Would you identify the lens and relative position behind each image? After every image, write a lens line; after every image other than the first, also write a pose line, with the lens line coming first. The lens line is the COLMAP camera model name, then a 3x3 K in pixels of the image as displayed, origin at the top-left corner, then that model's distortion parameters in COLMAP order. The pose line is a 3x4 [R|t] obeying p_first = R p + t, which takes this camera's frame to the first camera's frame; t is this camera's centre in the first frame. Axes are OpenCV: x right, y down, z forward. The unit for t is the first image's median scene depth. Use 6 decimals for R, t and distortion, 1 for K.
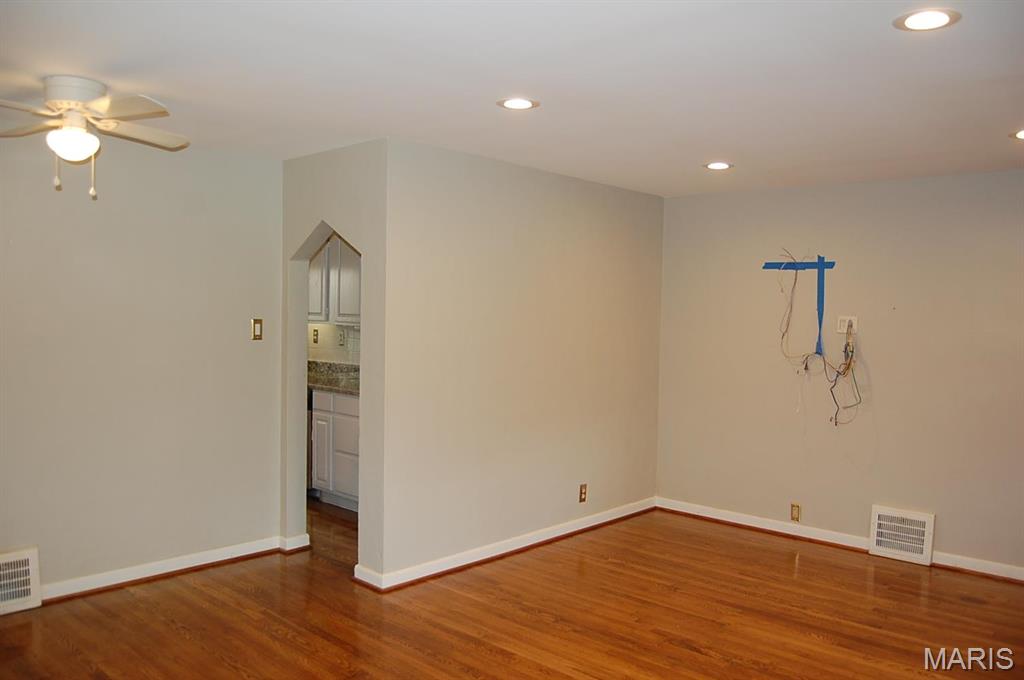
lens RADIAL K [[785.3, 0, 515.4], [0, 785.3, 341.2], [0, 0, 1]] dist [-0.060282, -0.002834]
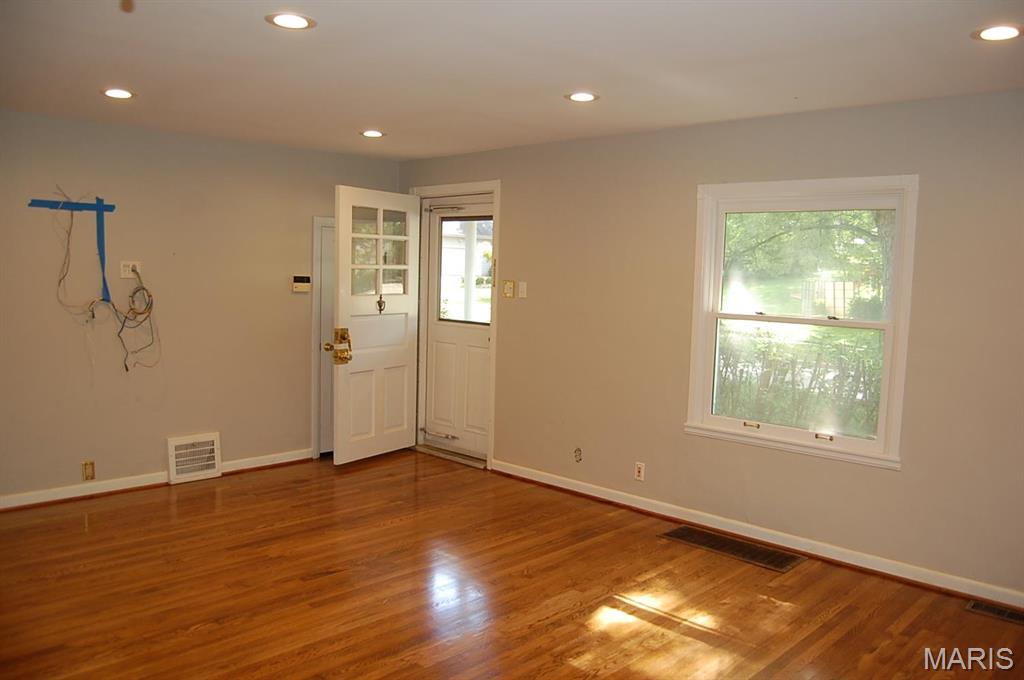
lens RADIAL K [[785.3, 0, 516.3], [0, 785.3, 340.8], [0, 0, 1]] dist [-0.060282, -0.002834]
pose [[0.047823, -0.107161, 0.993091, -0.564271], [0.016104, 0.994182, 0.106503, -0.029098], [-0.998726, 0.010899, 0.049270, 0.468386]]
